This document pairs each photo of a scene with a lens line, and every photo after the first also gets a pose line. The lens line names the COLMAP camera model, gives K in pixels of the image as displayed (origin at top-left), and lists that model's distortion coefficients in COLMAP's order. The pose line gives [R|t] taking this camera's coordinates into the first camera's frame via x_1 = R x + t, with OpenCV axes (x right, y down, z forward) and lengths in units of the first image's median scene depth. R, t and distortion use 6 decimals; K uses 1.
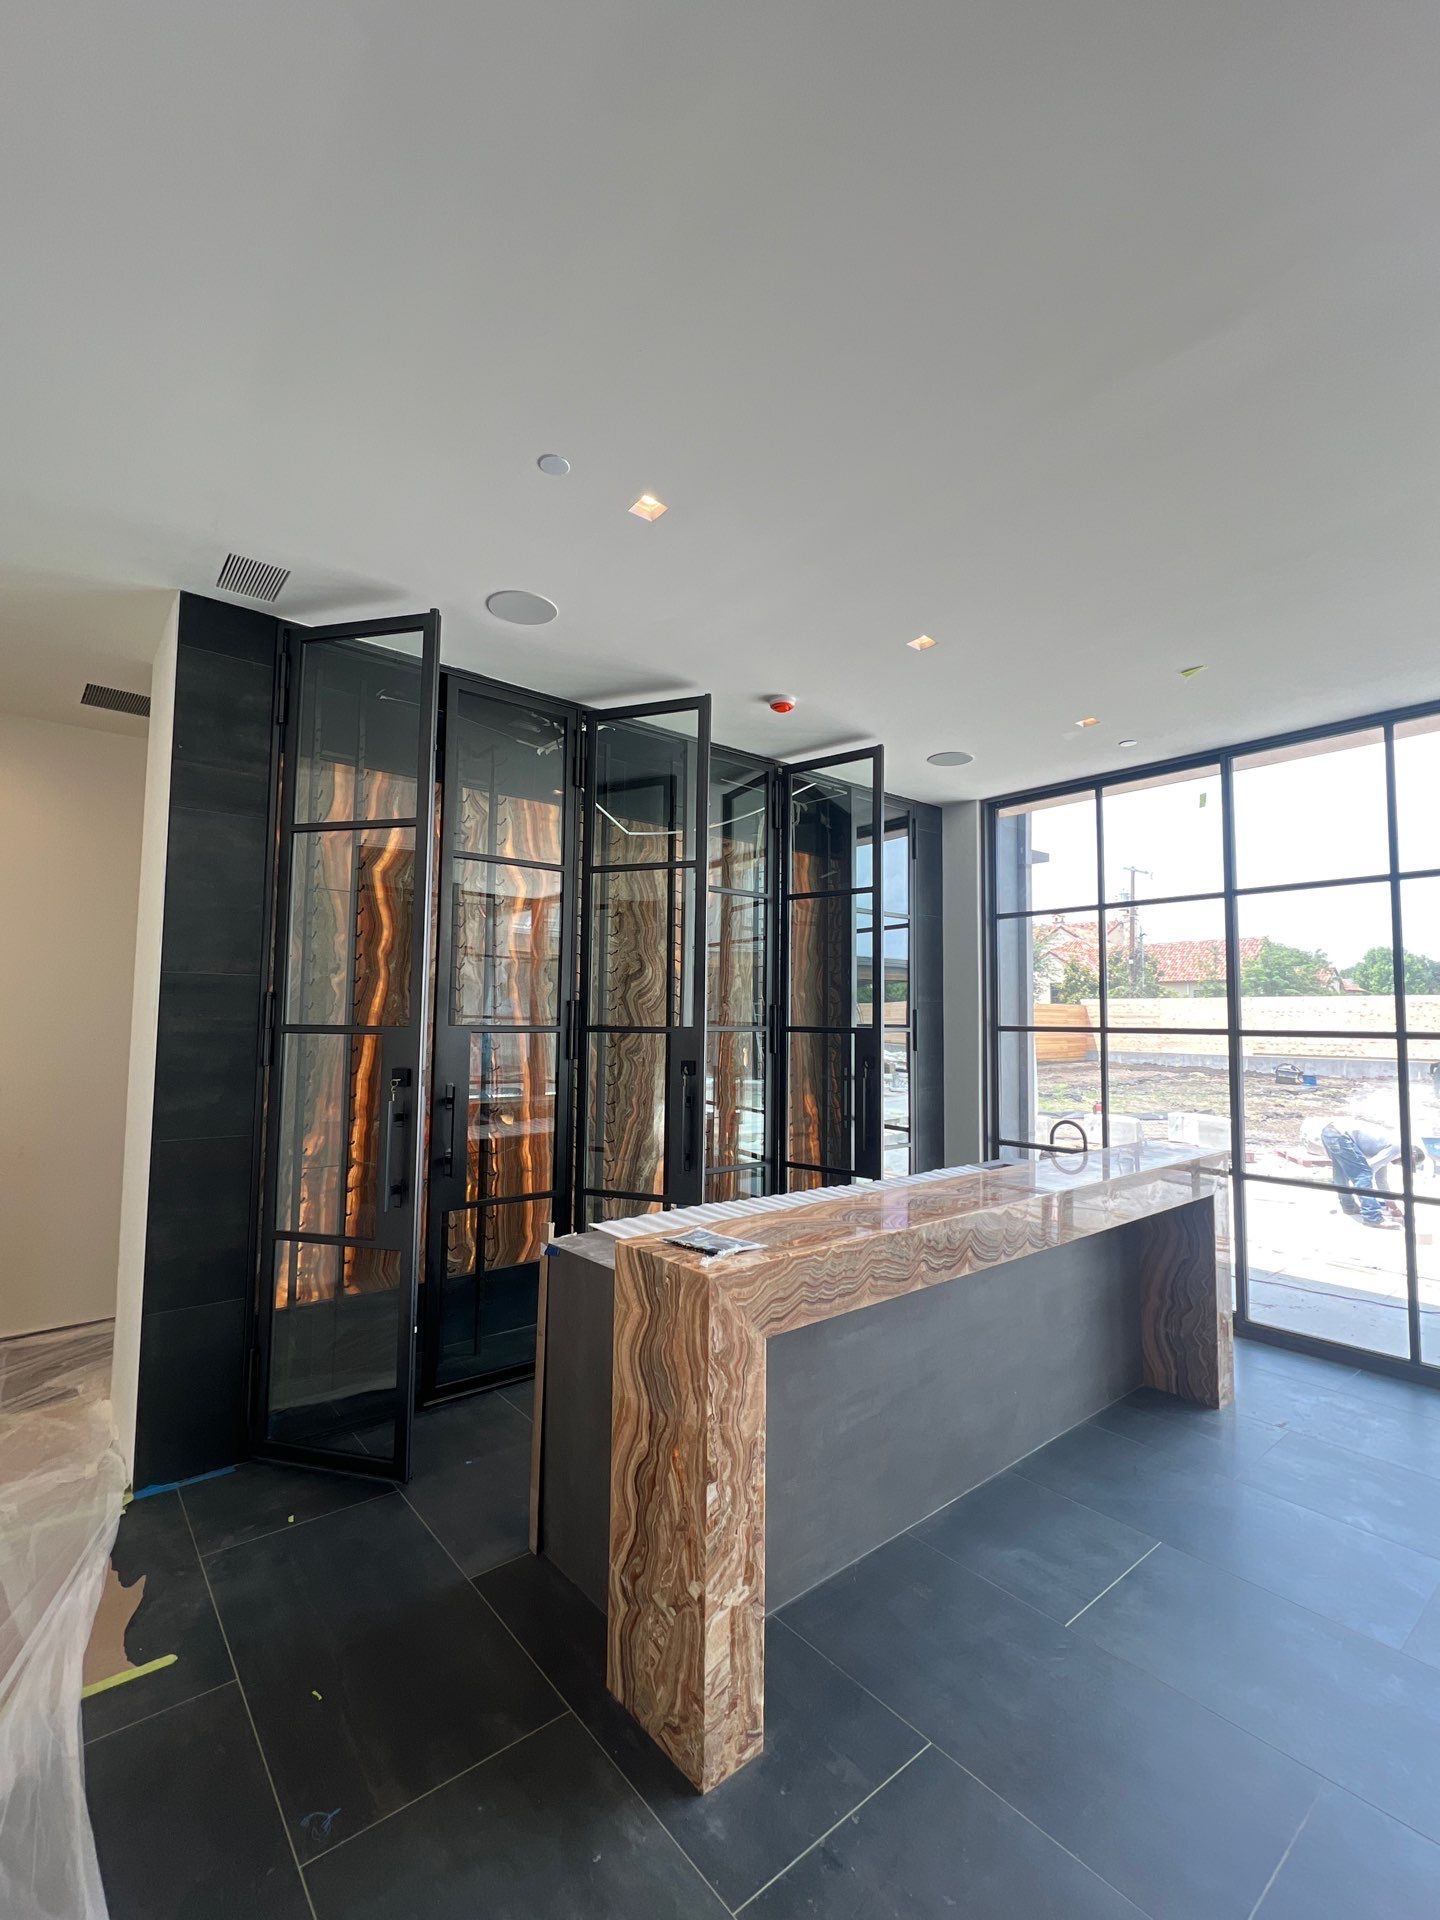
lens RADIAL K [[844.2, 0, 715.6], [0, 844.2, 965.1], [0, 0, 1]] dist [-0.002083, 0.000587]
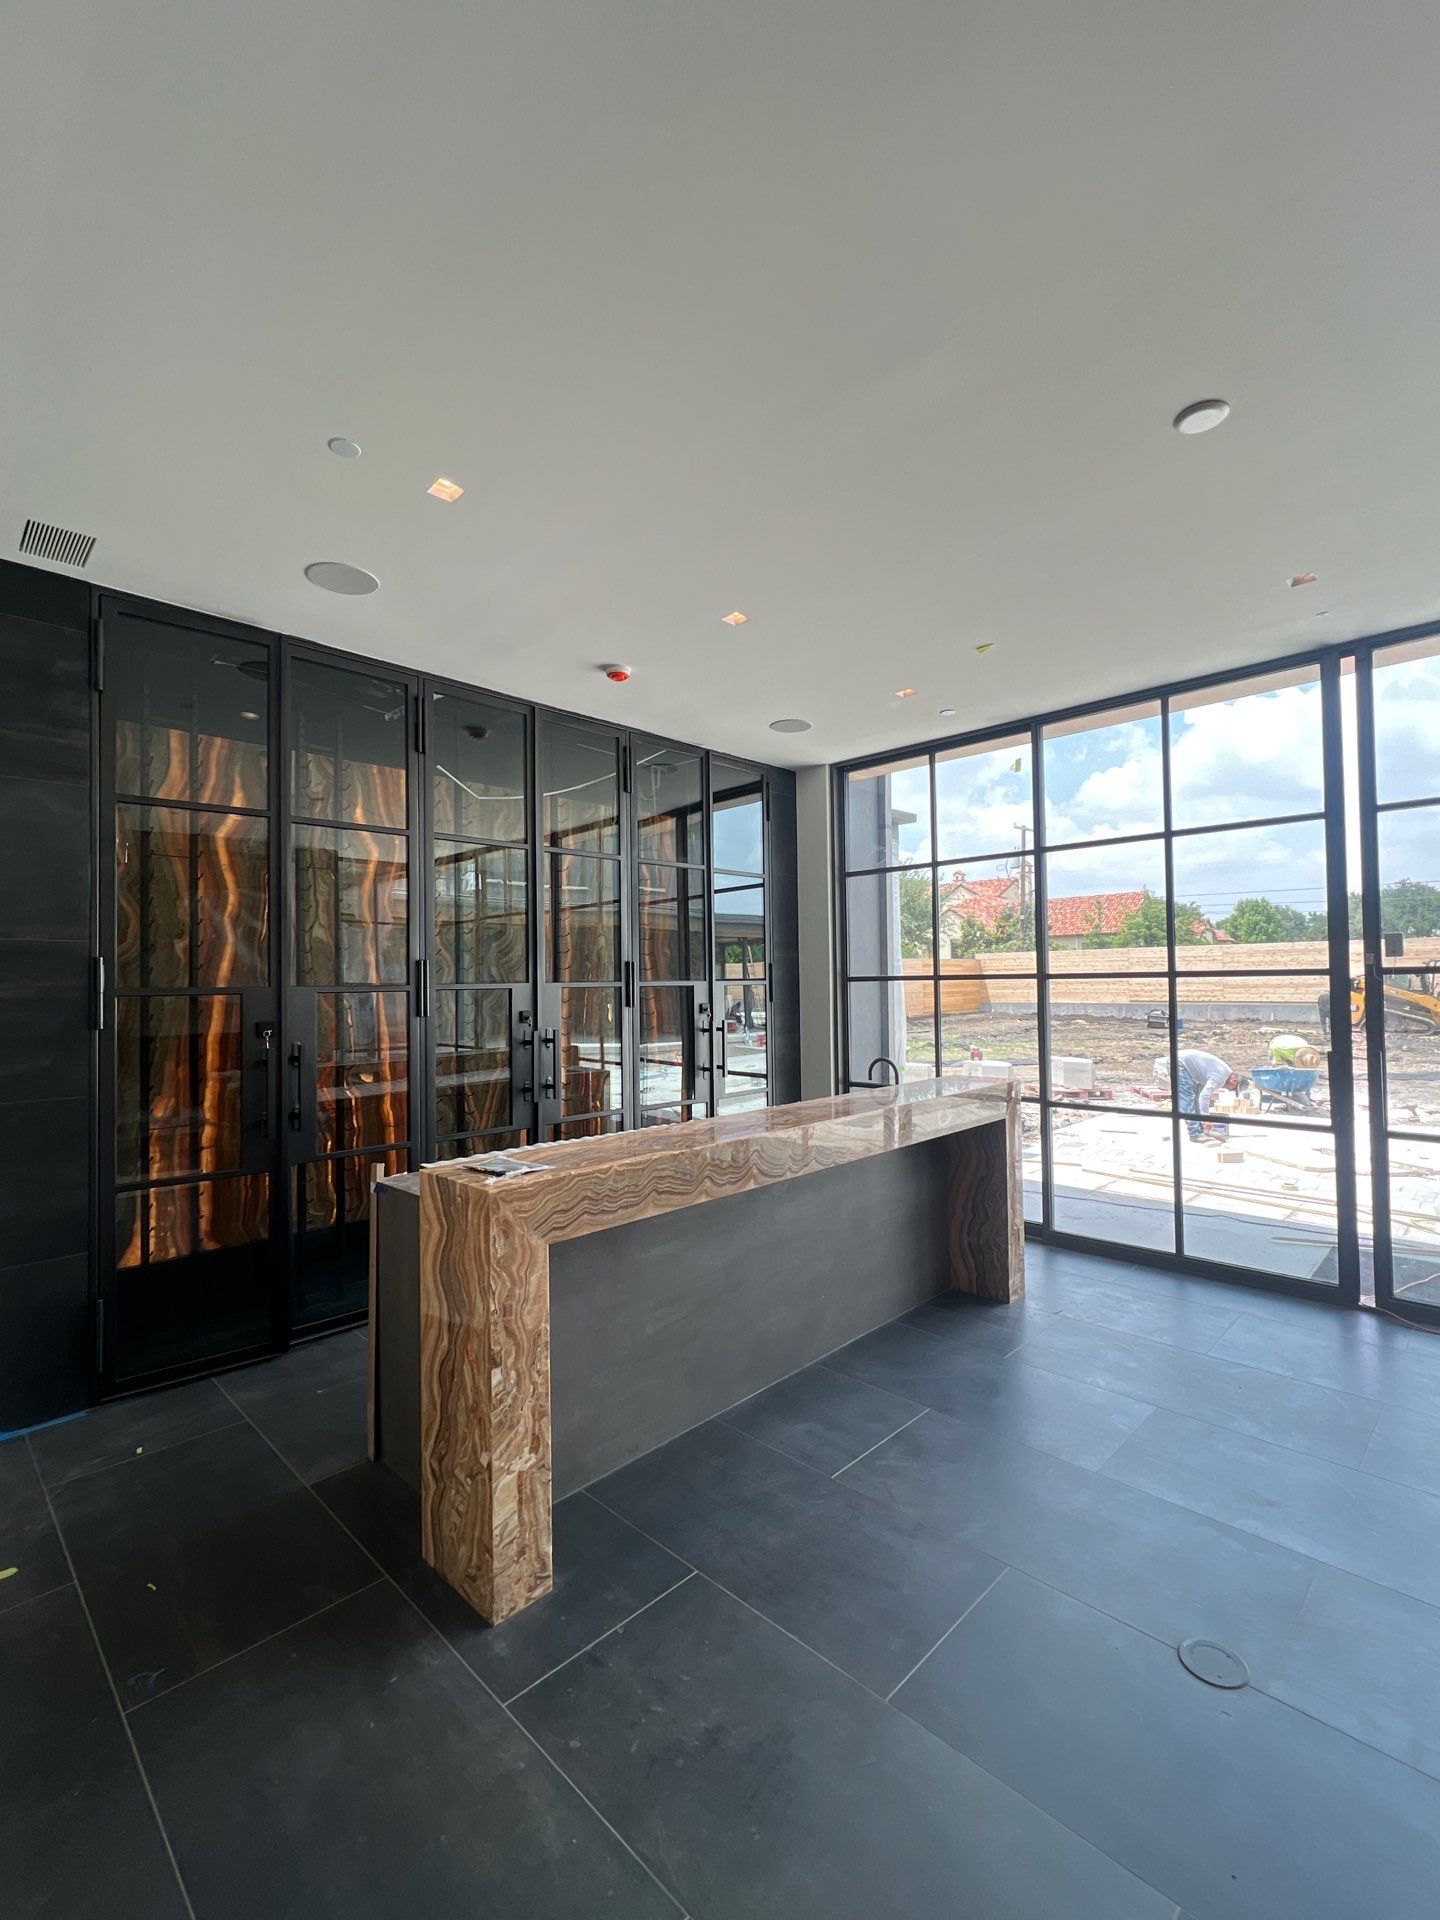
lens RADIAL K [[842.6, 0, 715.9], [0, 842.6, 965.5], [0, 0, 1]] dist [-0.001463, 0.000093]
pose [[0.994743, -0.023387, 0.099701, 0.099519], [0.018869, 0.998762, 0.046021, 0.008320], [-0.100654, -0.043898, 0.993953, -0.078822]]
